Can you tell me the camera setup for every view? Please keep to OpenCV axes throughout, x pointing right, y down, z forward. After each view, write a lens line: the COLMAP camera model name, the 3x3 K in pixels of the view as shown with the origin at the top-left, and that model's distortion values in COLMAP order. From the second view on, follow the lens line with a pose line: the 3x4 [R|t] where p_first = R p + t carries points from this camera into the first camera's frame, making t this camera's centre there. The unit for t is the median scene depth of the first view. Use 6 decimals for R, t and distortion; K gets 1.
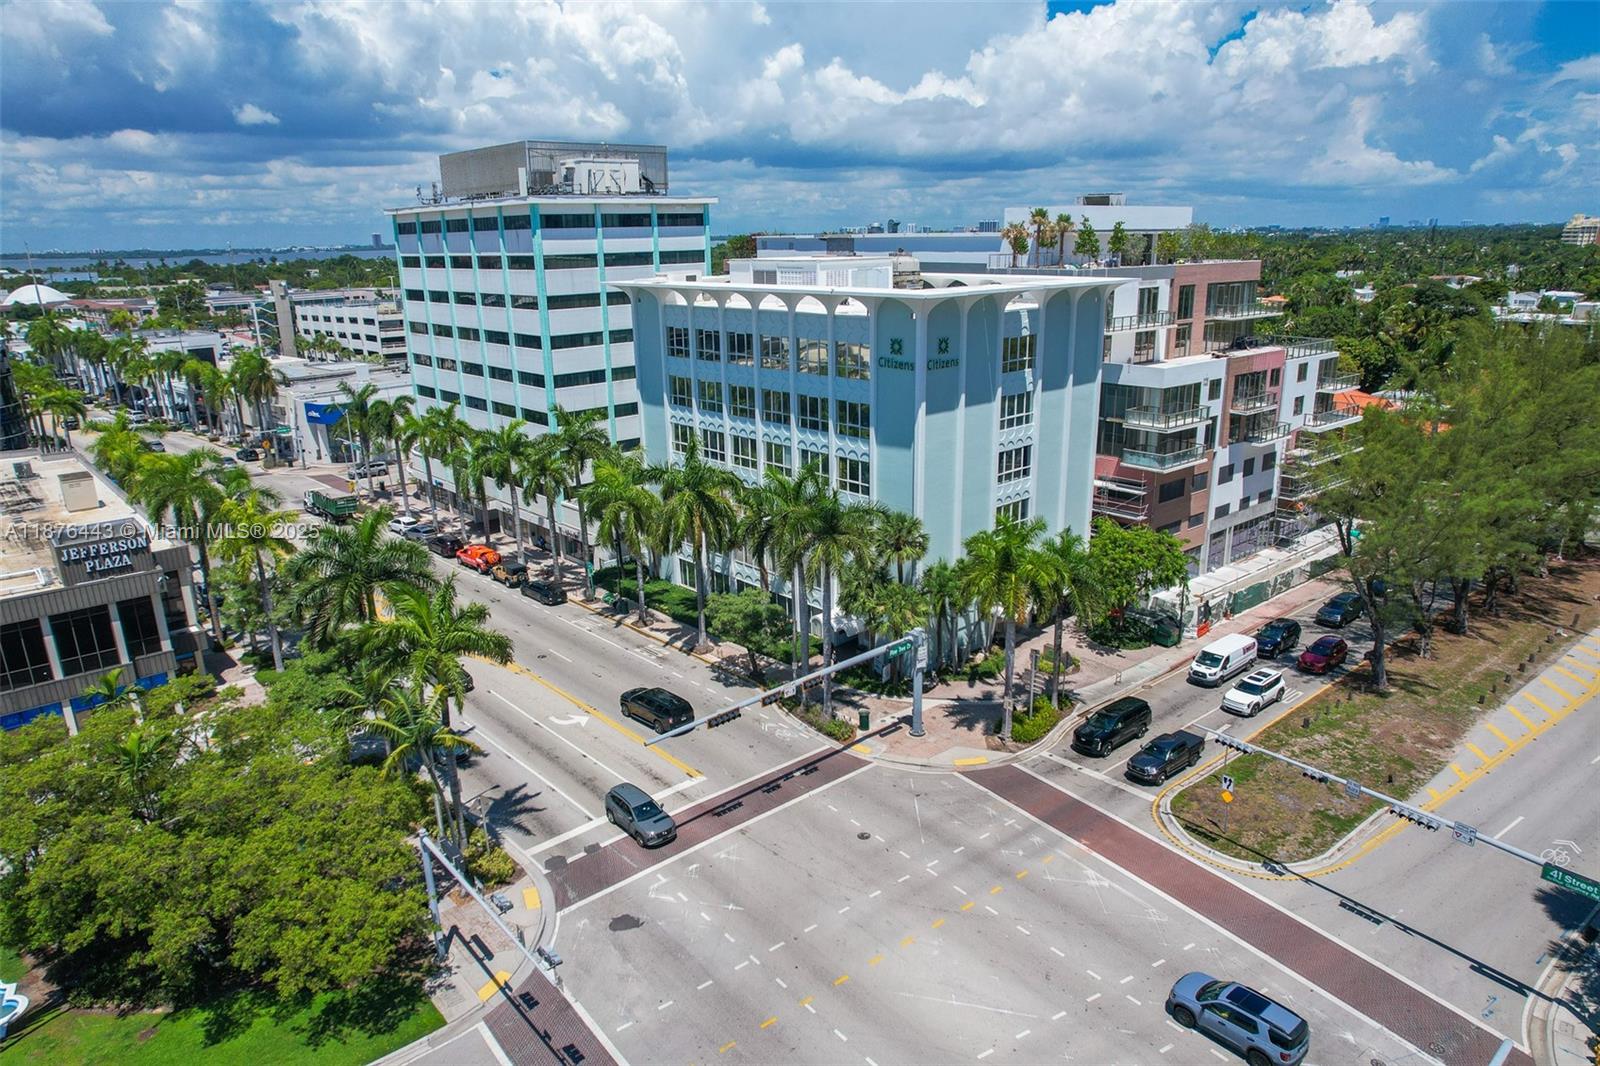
lens RADIAL K [[1018.8, 0, 800.2], [0, 1018.8, 555.8], [0, 0, 1]] dist [-0.069208, 0.061128]
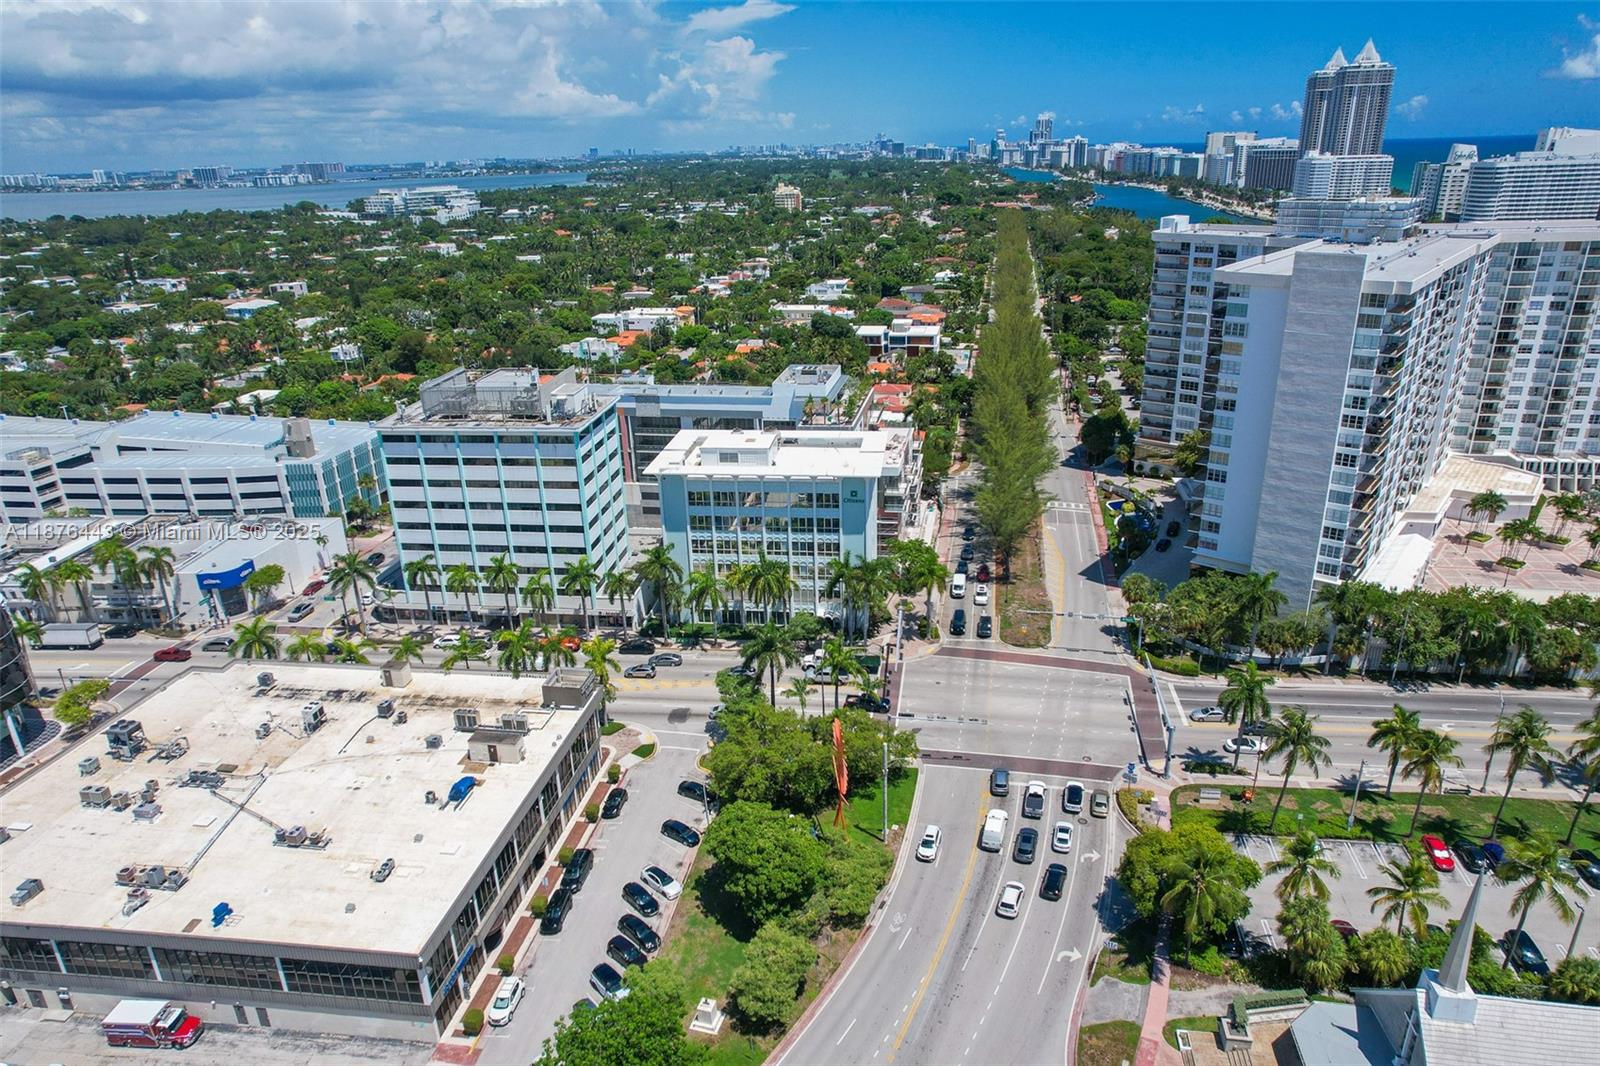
lens RADIAL K [[1018.8, 0, 804.9], [0, 1018.8, 546.4], [0, 0, 1]] dist [-0.069208, 0.061128]
pose [[0.762968, -0.238975, 0.600642, -1.332735], [0.206861, 0.970559, 0.123387, -0.373724], [-0.612444, 0.030109, 0.789940, -0.728479]]
